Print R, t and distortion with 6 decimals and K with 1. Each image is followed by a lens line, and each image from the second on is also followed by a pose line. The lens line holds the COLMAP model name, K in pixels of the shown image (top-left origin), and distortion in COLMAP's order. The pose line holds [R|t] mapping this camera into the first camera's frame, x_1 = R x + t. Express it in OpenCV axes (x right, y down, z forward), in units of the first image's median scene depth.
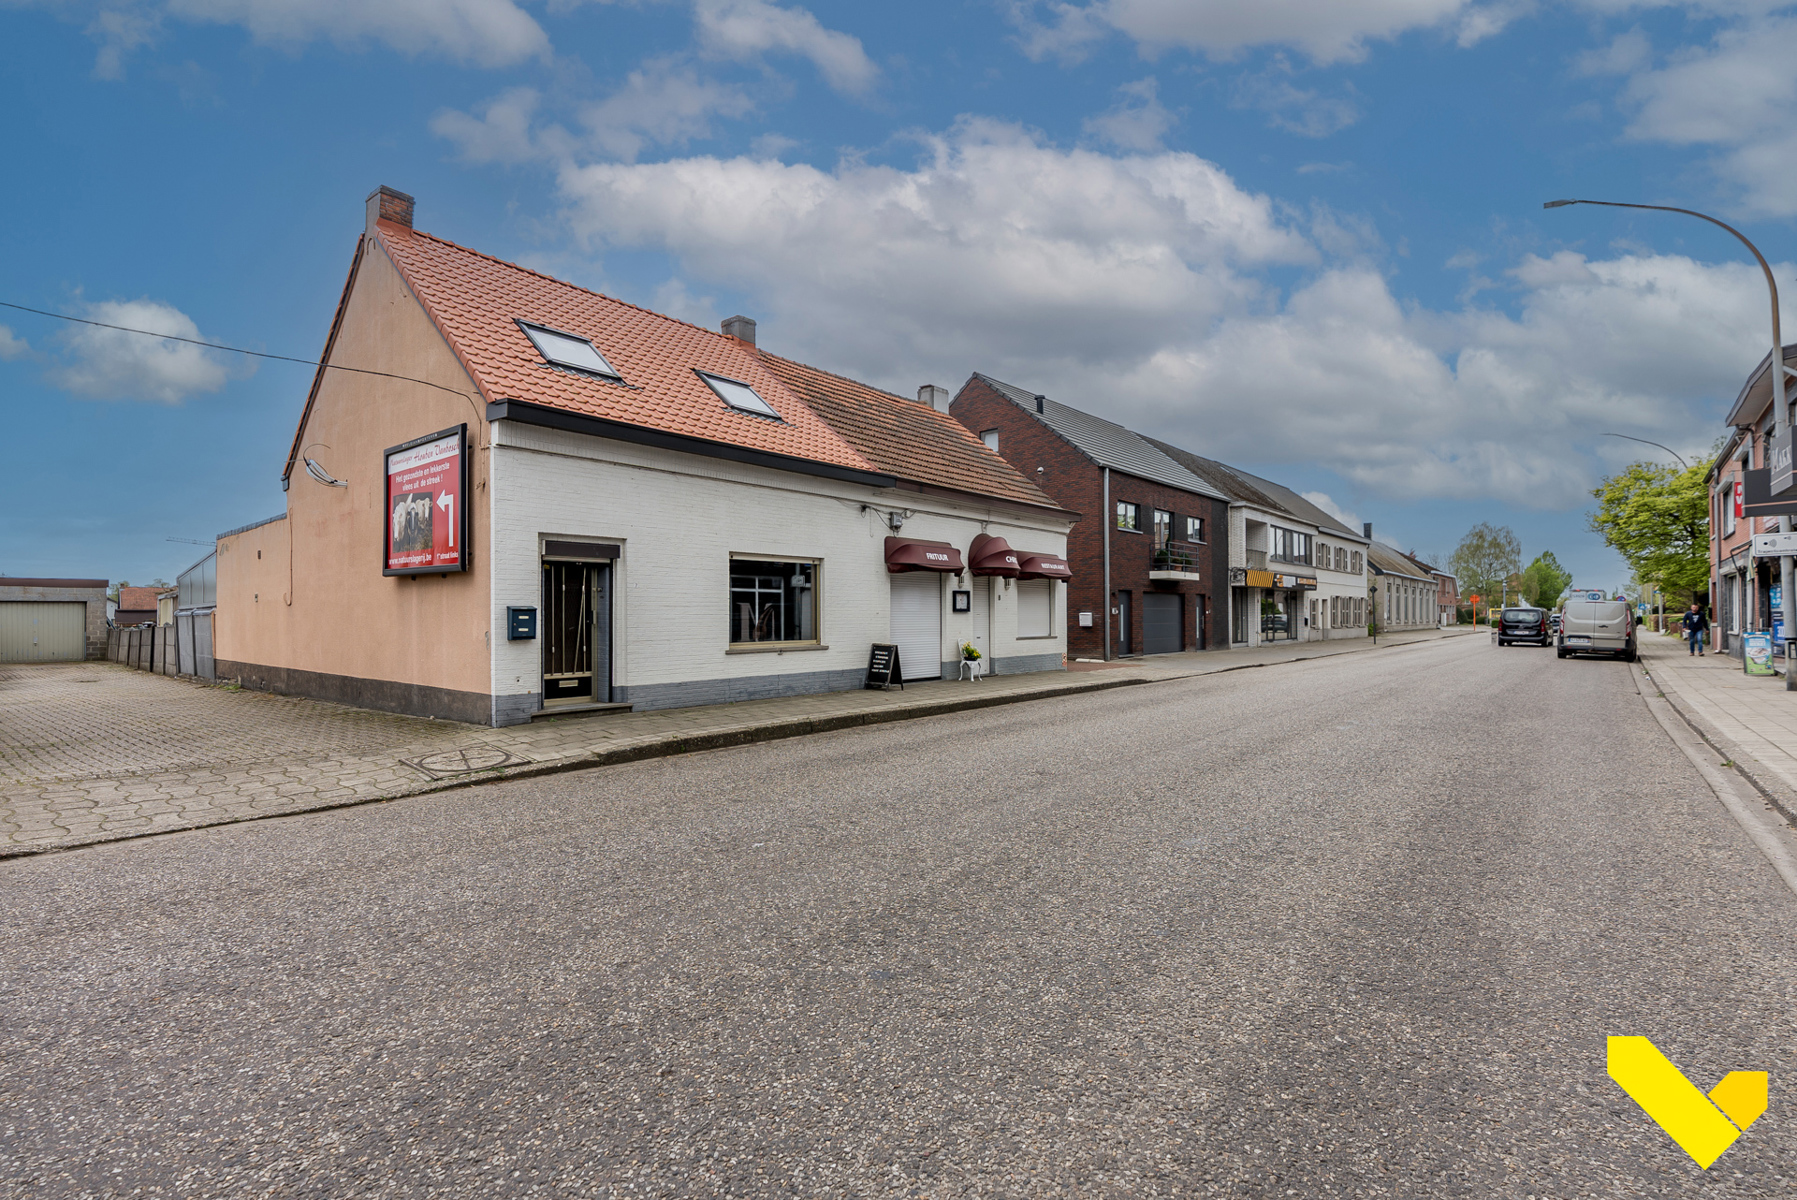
lens RADIAL K [[817.4, 0, 899.7], [0, 817.4, 606.1], [0, 0, 1]] dist [-0.001913, -0.000246]
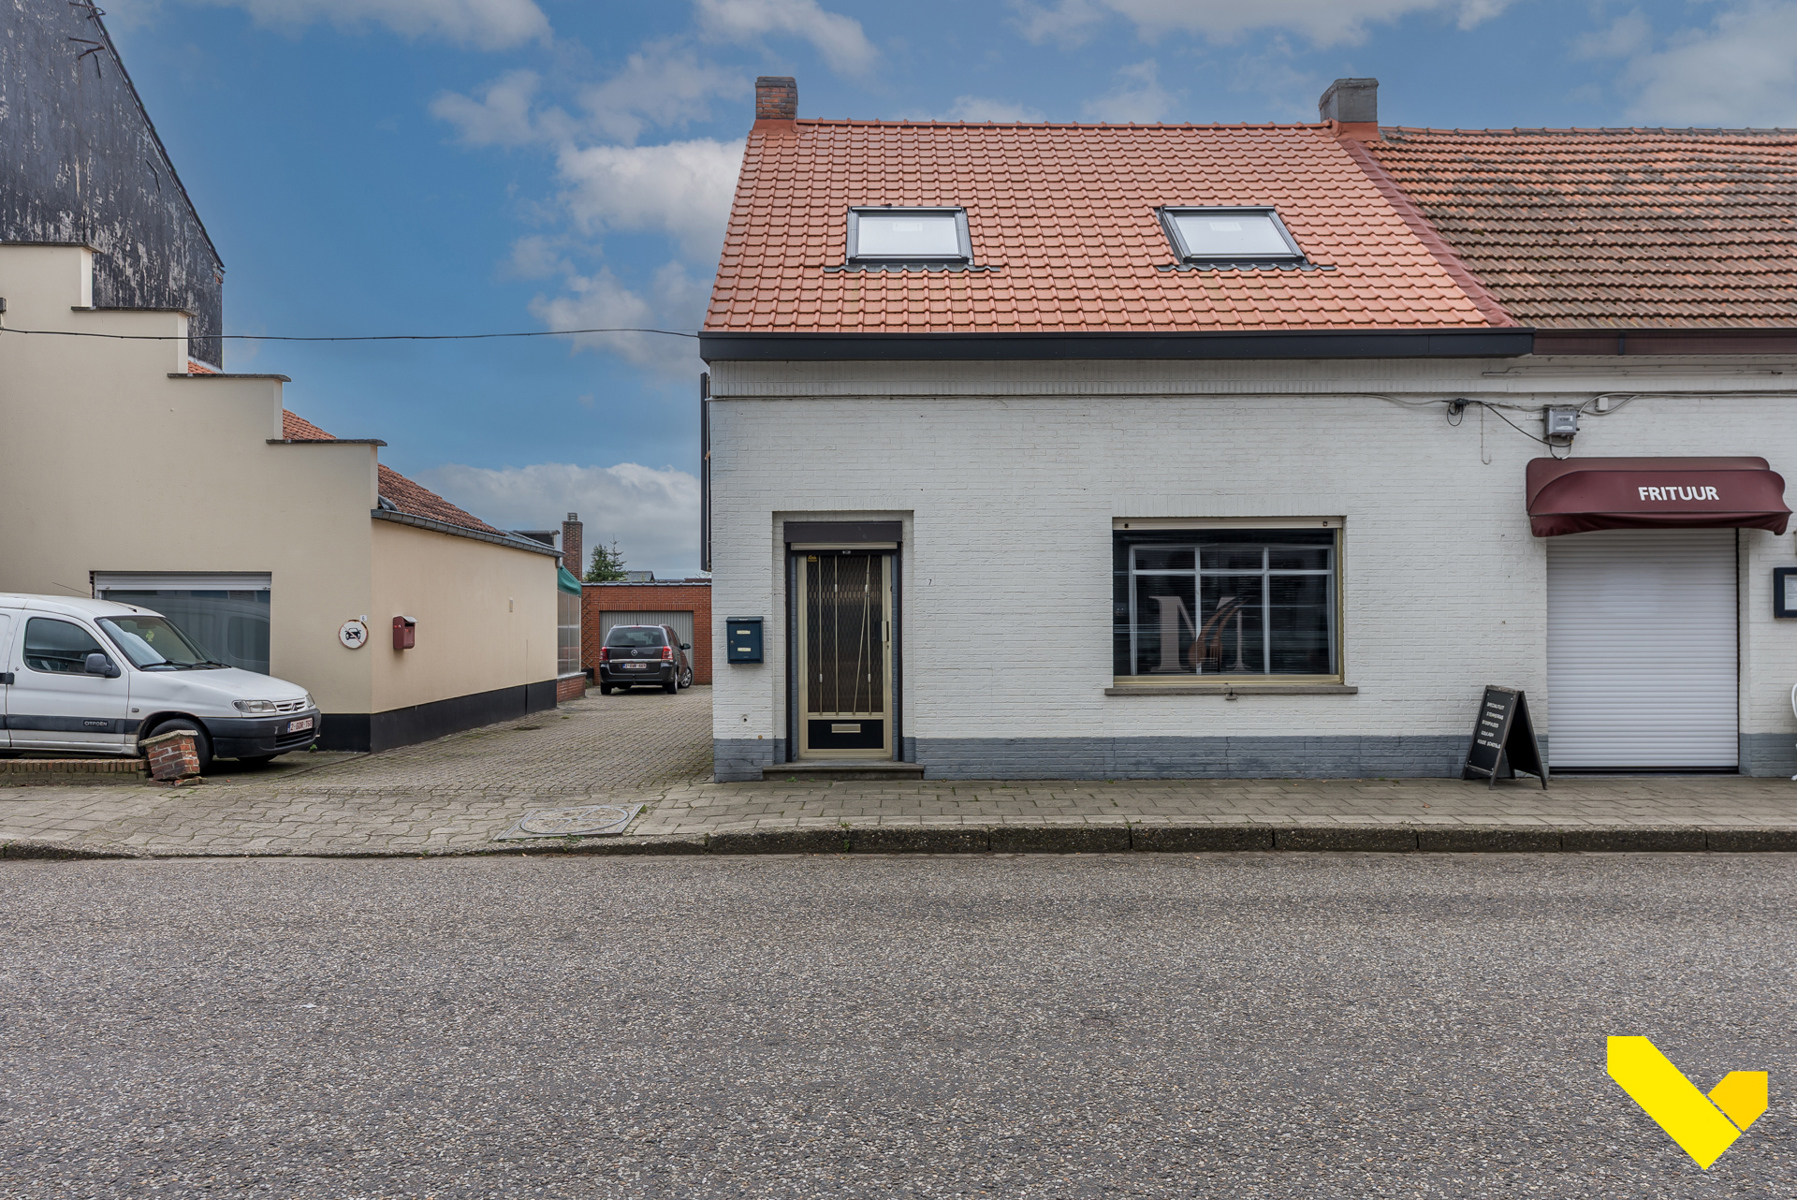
lens RADIAL K [[1275.5, 0, 898.8], [0, 1275.5, 602.5], [0, 0, 1]] dist [-0.006390, -0.002993]
pose [[0.640692, -0.005472, -0.767779, 0.361239], [0.011361, 0.999933, 0.002353, -0.009826], [0.767714, -0.010230, 0.640711, 0.288151]]
